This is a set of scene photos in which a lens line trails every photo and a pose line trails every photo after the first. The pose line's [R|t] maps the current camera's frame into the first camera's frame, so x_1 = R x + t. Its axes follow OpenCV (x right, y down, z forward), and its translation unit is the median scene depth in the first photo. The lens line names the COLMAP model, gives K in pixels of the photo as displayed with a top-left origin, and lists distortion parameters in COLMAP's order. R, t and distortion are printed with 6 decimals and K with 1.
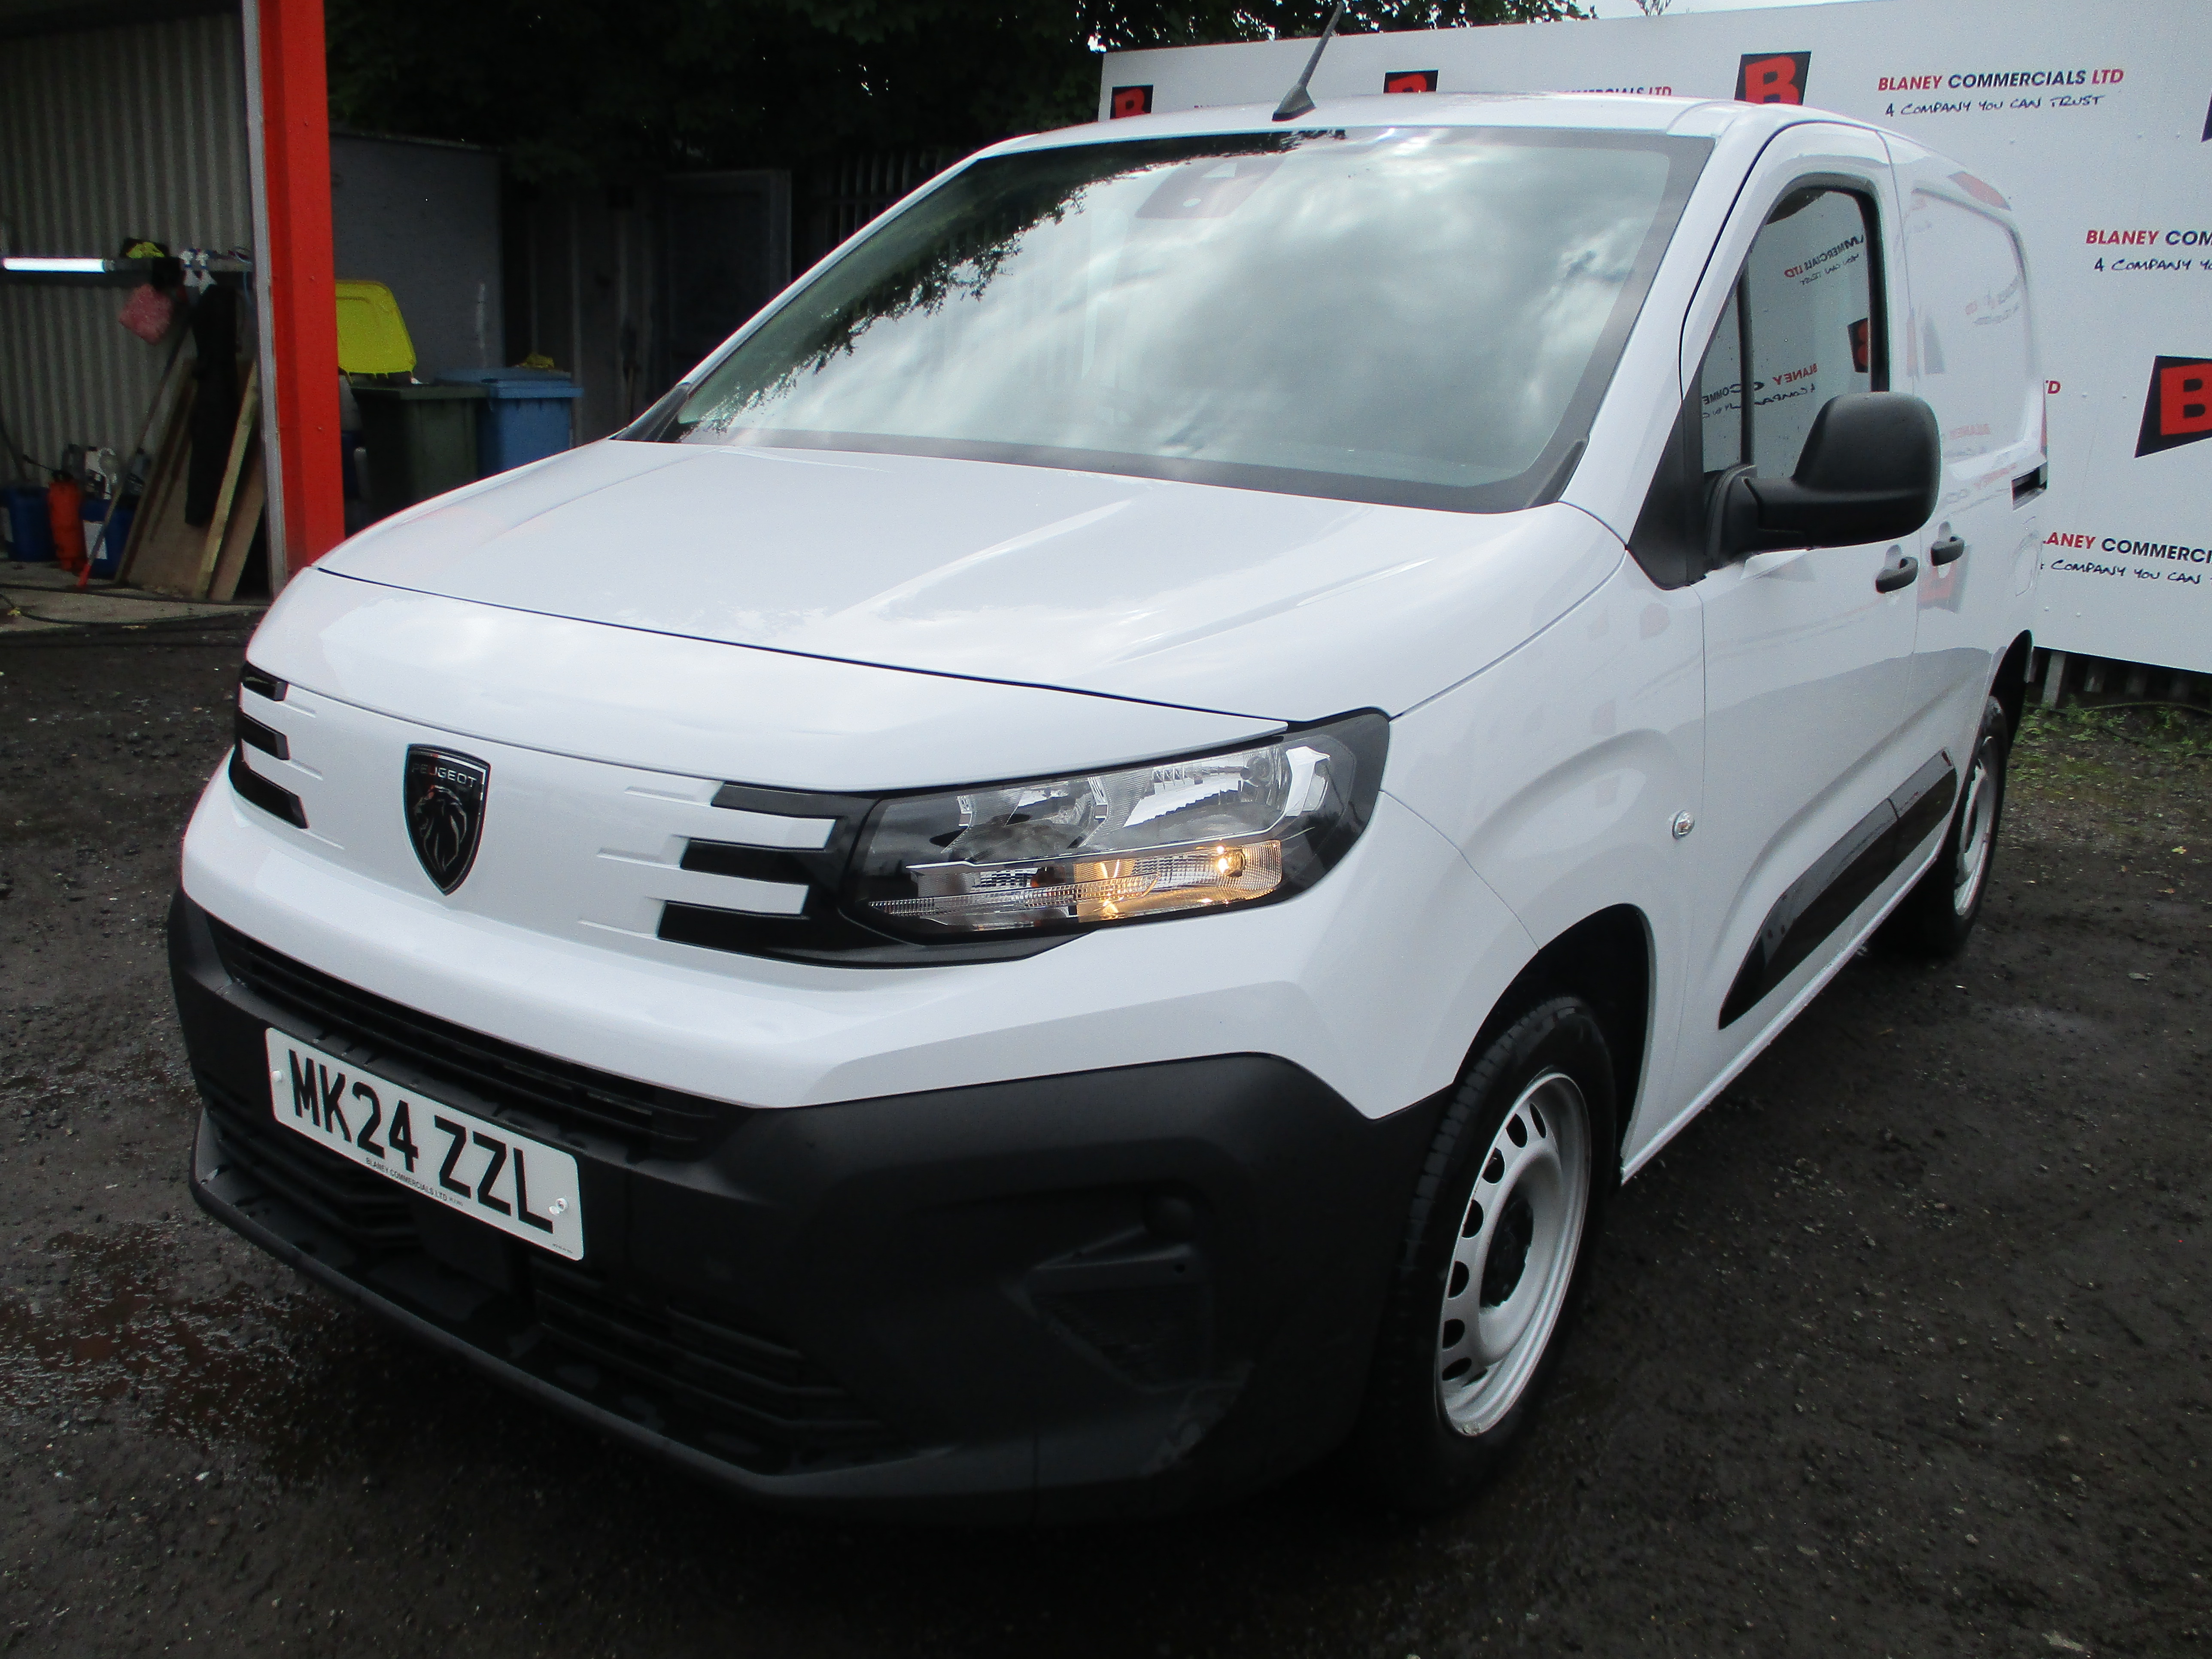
lens RADIAL K [[1800.0, 0, 1106.0], [0, 1800.0, 829.5], [0, 0, 1]] dist [-0.003582, -0.004672]
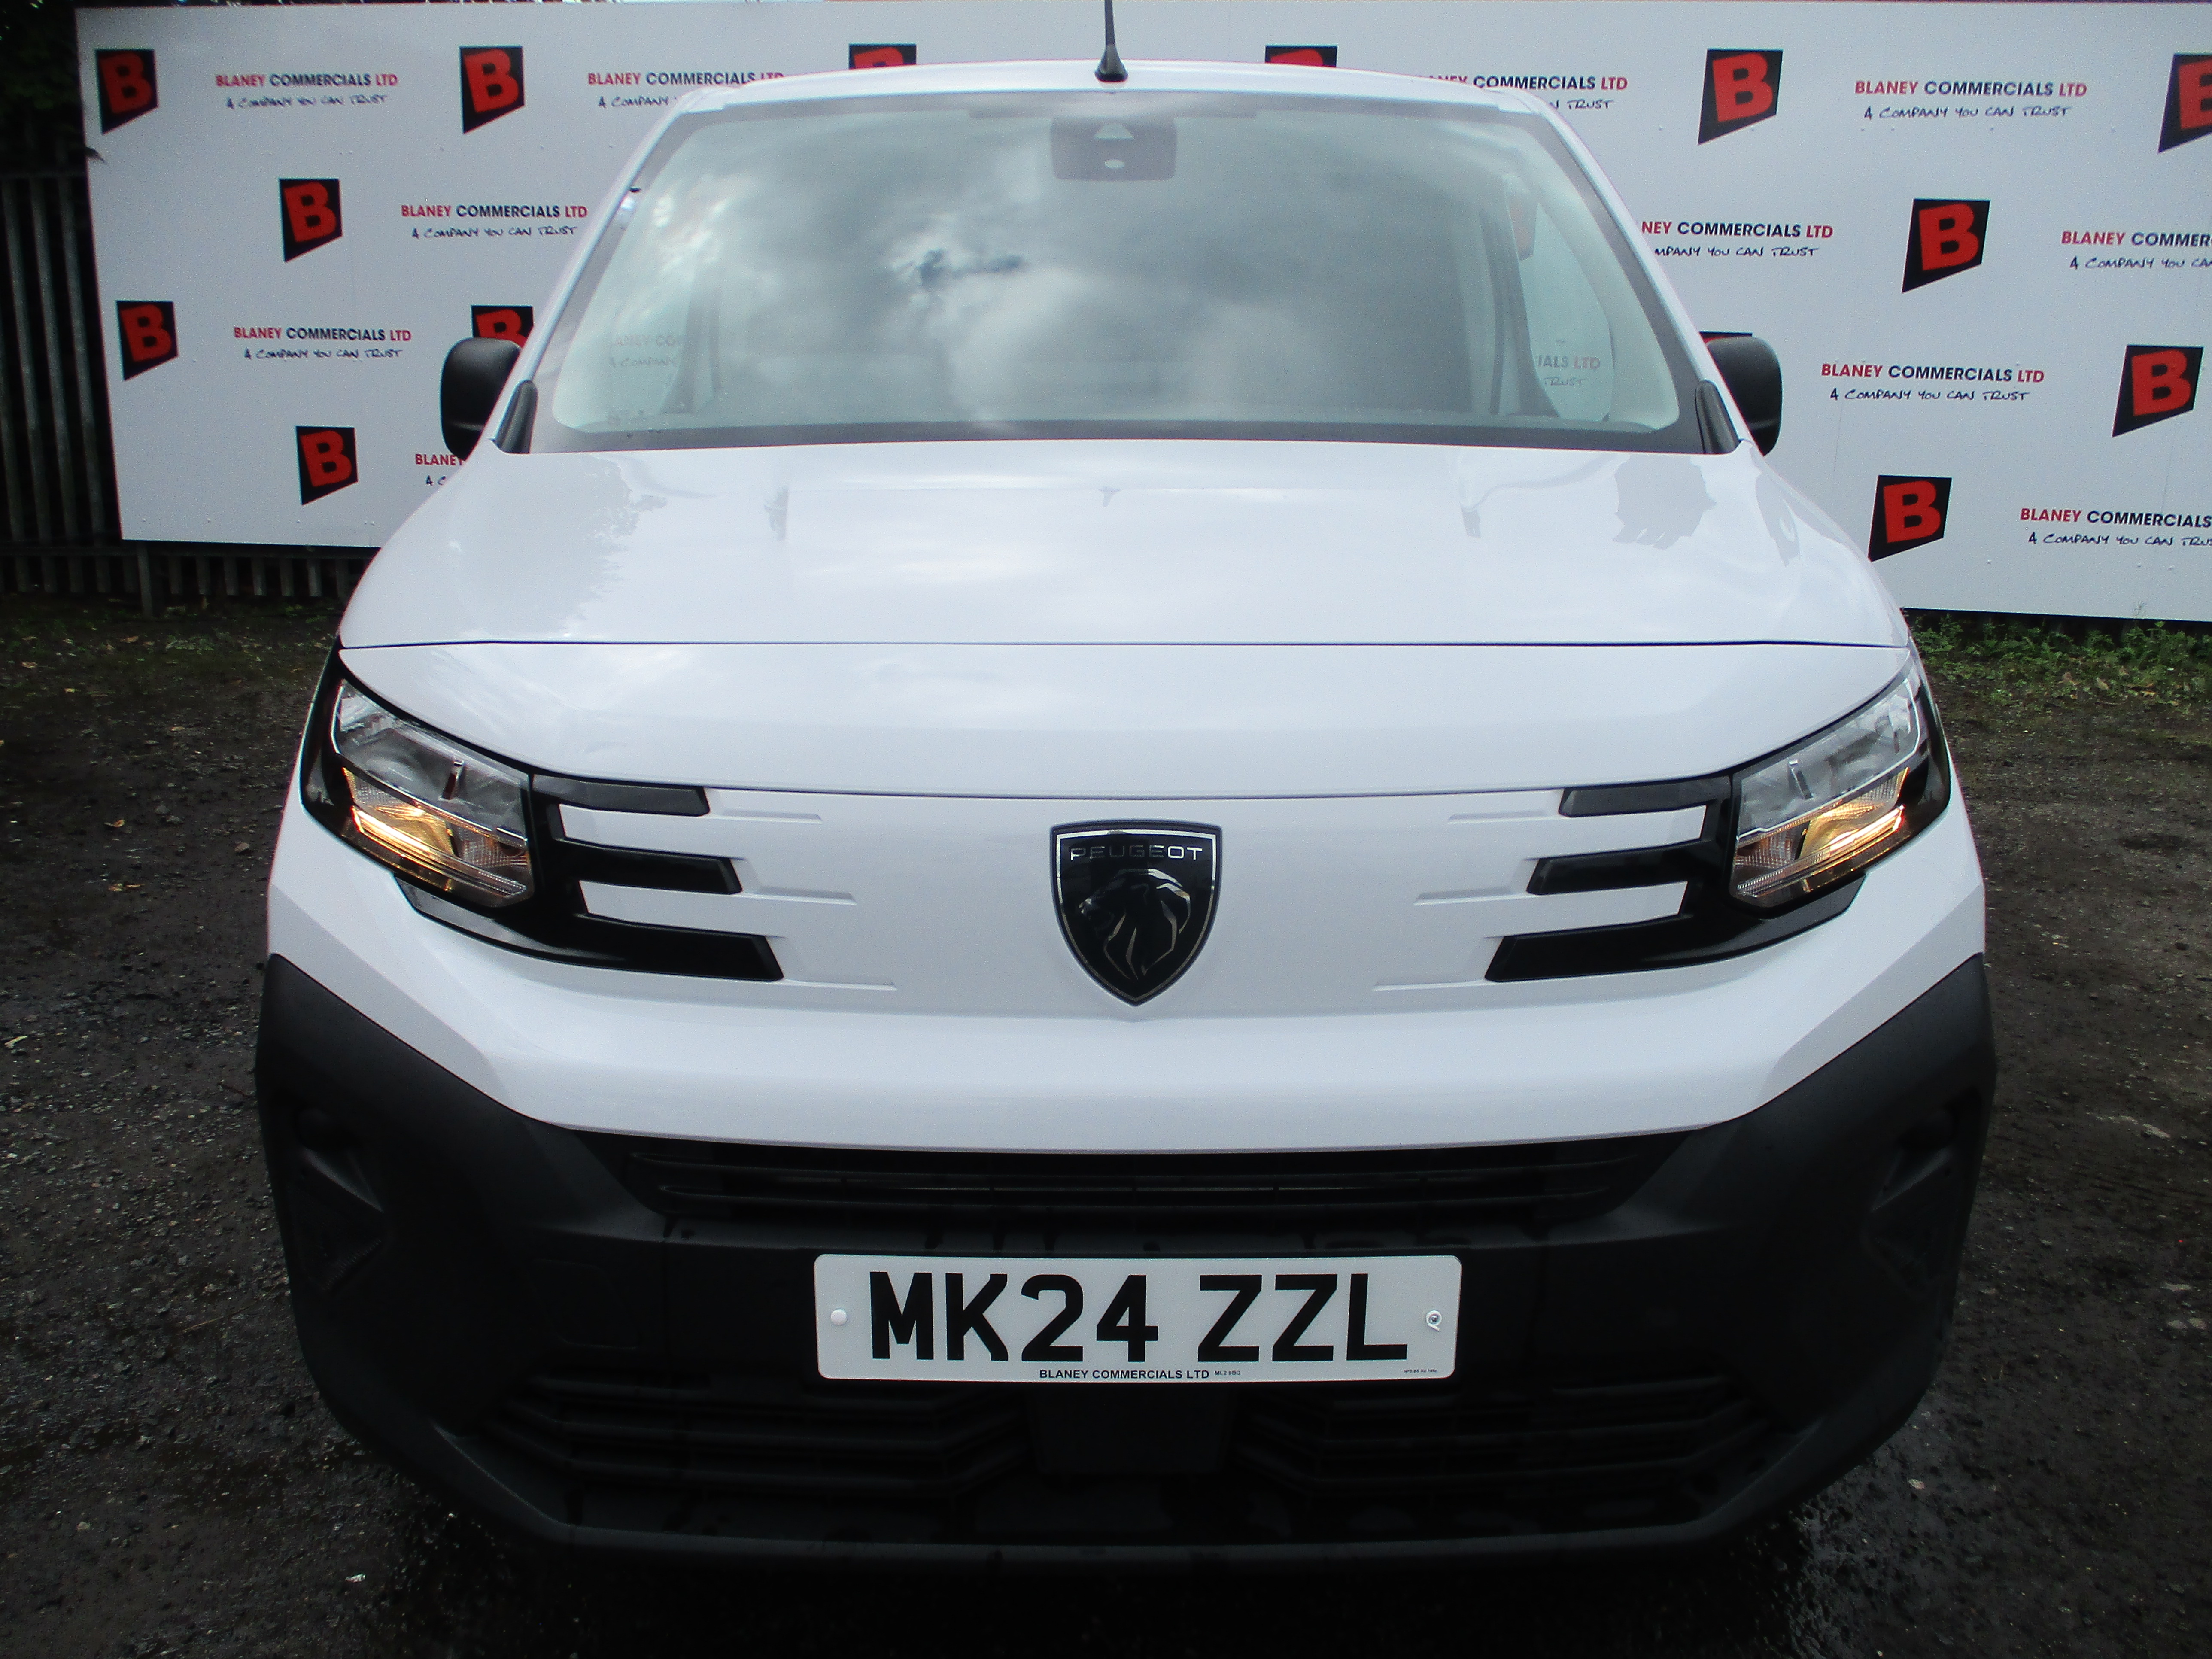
lens RADIAL K [[1806.4, 0, 1084.2], [0, 1806.4, 820.2], [0, 0, 1]] dist [-0.007018, -0.015705]
pose [[0.811714, -0.169505, 0.558917, -0.838431], [0.171763, 0.983922, 0.048948, -0.088717], [-0.558227, 0.056270, 0.827778, 0.361007]]
